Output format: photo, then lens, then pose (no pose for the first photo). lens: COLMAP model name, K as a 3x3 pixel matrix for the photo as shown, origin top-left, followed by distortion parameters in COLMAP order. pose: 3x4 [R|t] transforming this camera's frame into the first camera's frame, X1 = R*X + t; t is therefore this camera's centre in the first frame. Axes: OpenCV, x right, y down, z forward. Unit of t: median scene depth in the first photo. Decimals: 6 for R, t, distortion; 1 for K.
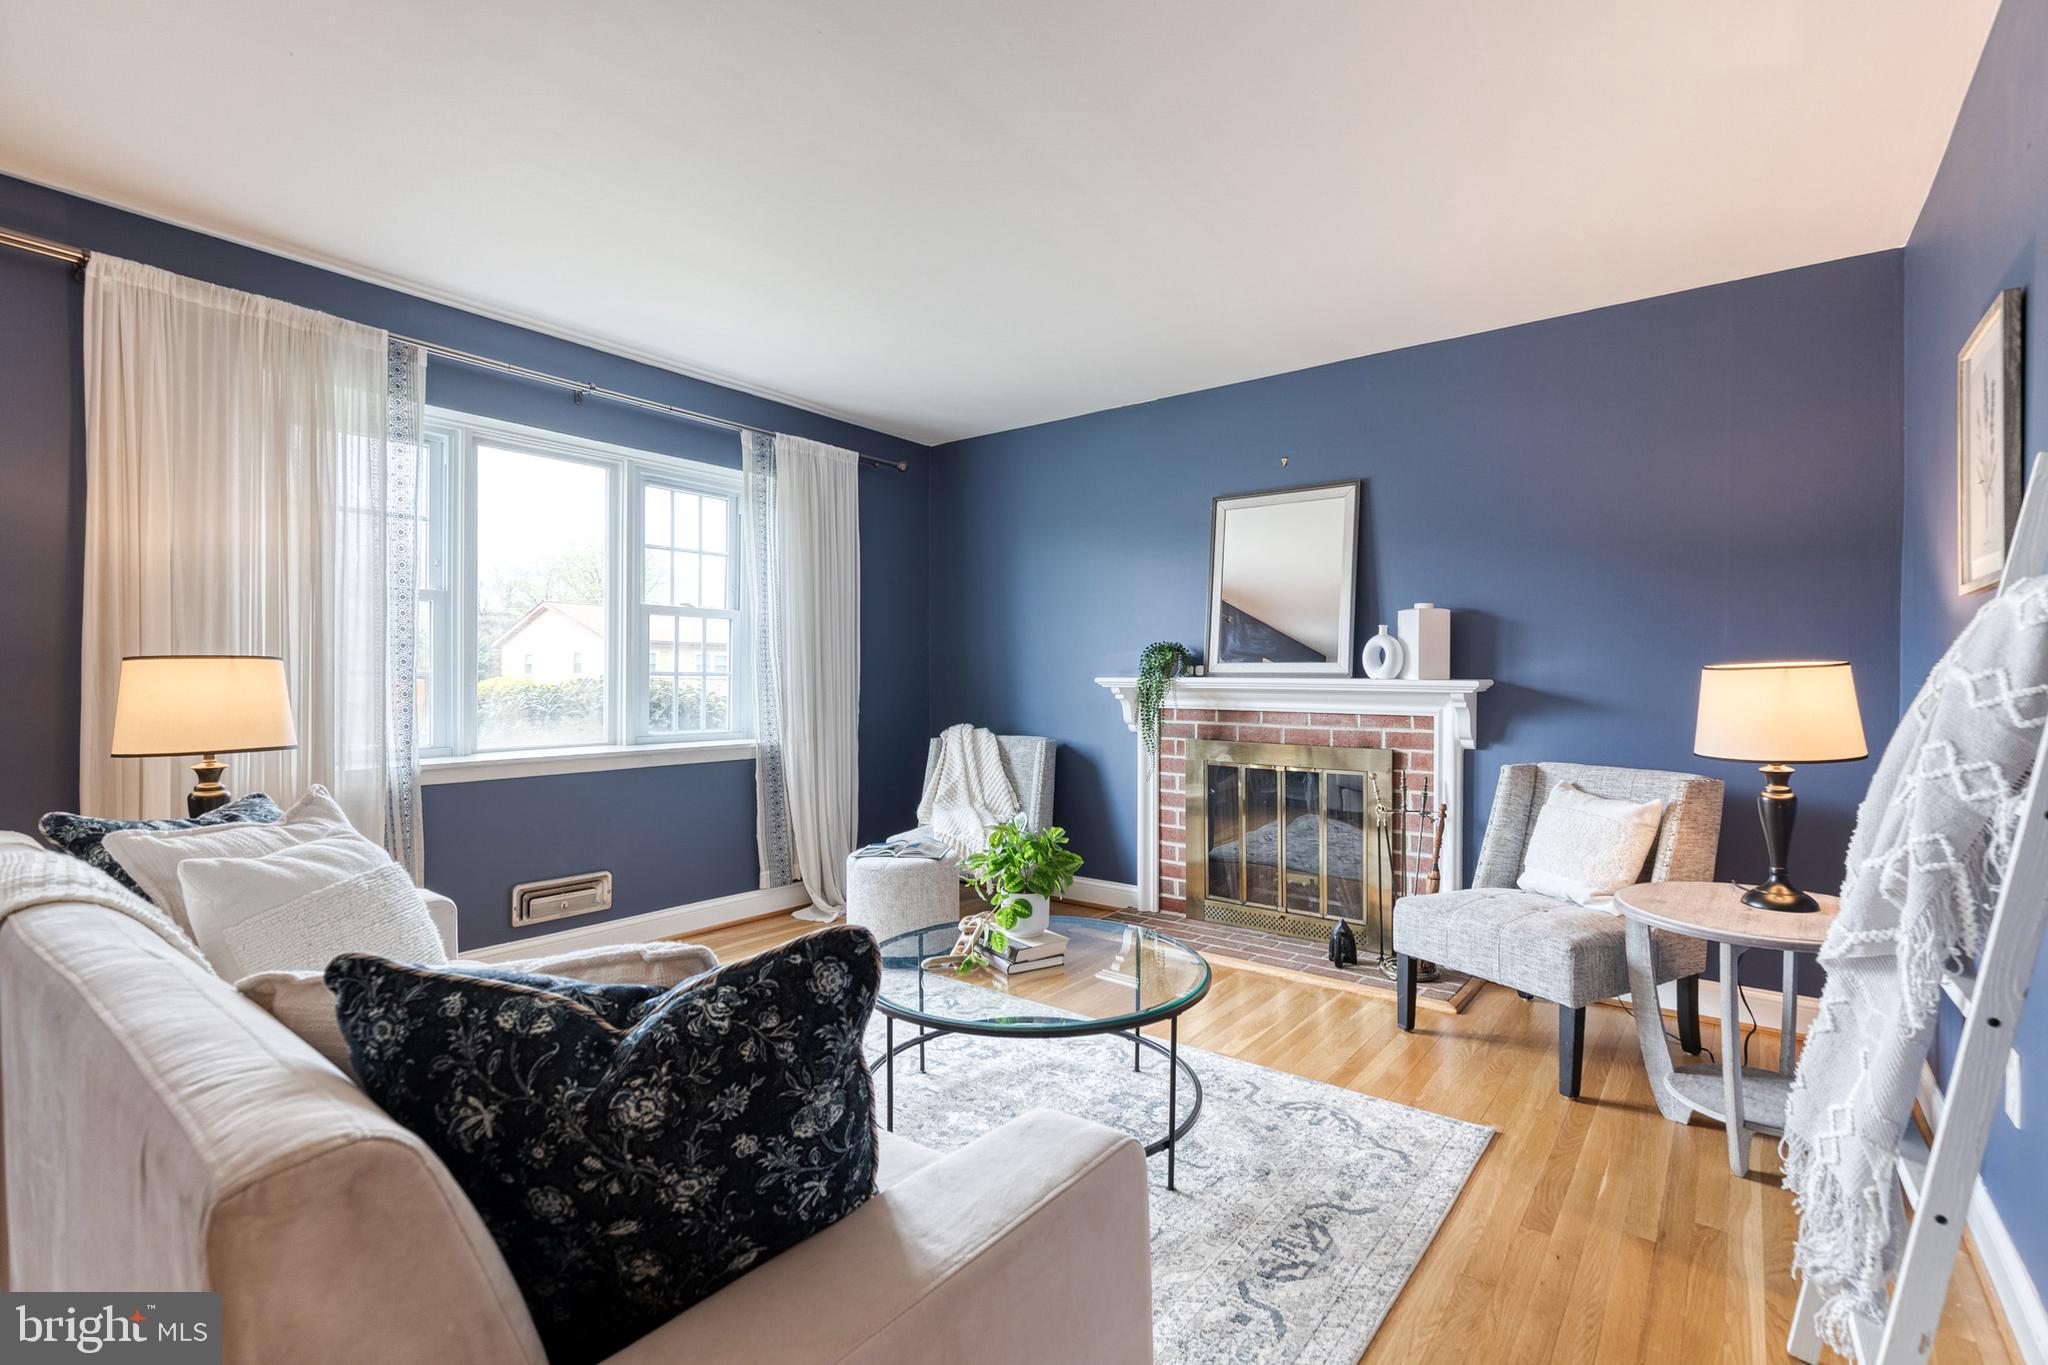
lens RADIAL K [[915.2, 0, 1024.0], [0, 915.2, 682.5], [0, 0, 1]] dist [0.002304, -0.000280]
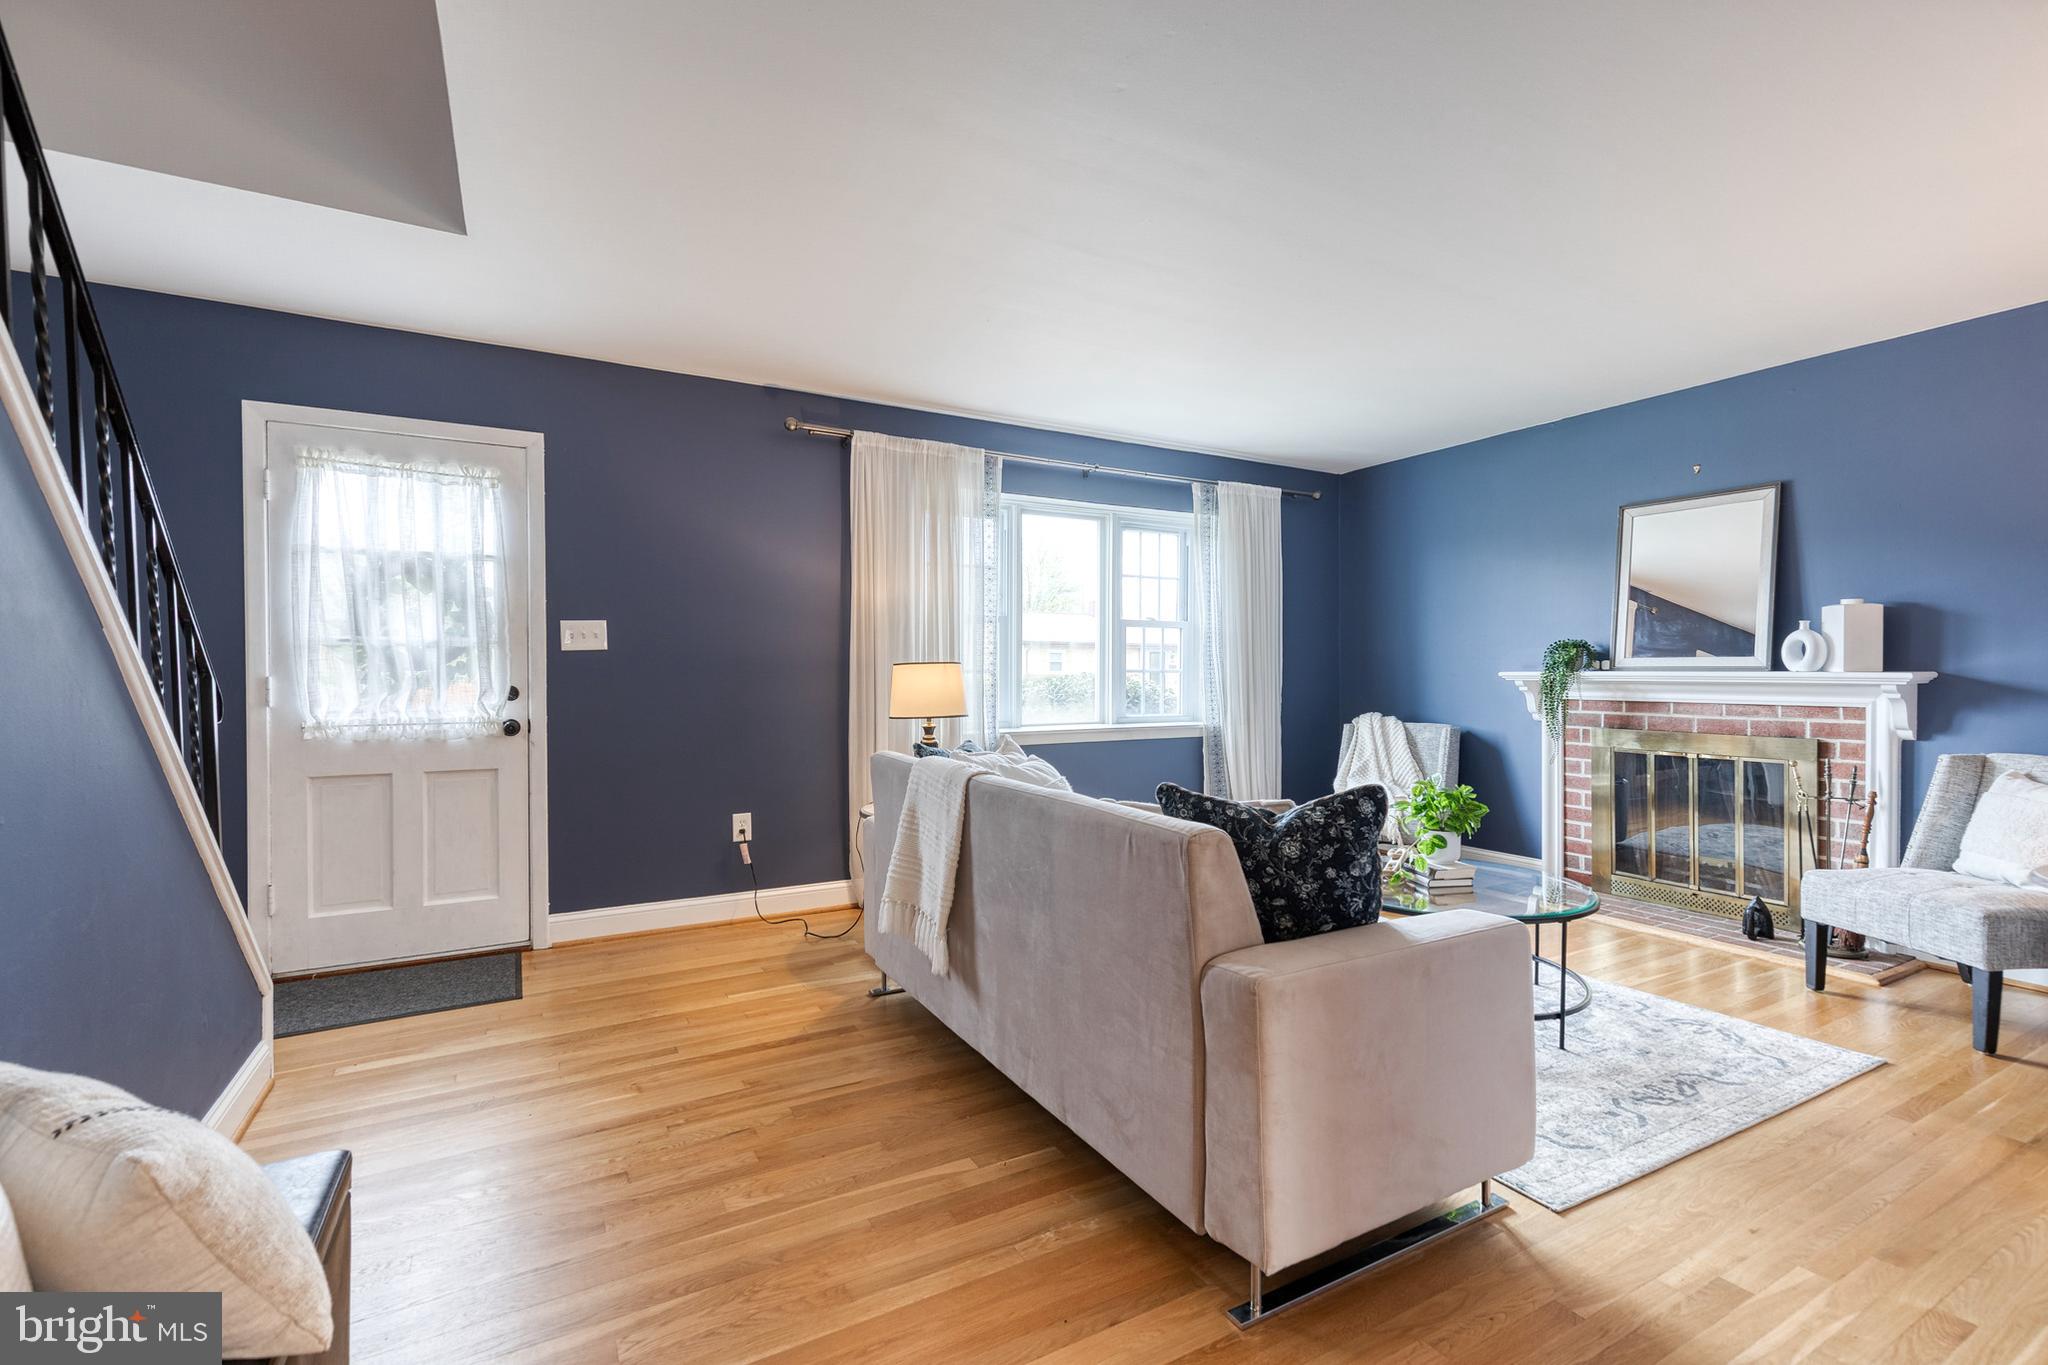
lens RADIAL K [[897.3, 0, 1042.5], [0, 897.3, 681.8], [0, 0, 1]] dist [0.001810, -0.000109]
pose [[0.923835, -0.001195, -0.382789, -0.023401], [0.002678, 0.999991, 0.003342, 0.001966], [0.382781, -0.004112, 0.923830, -0.303338]]
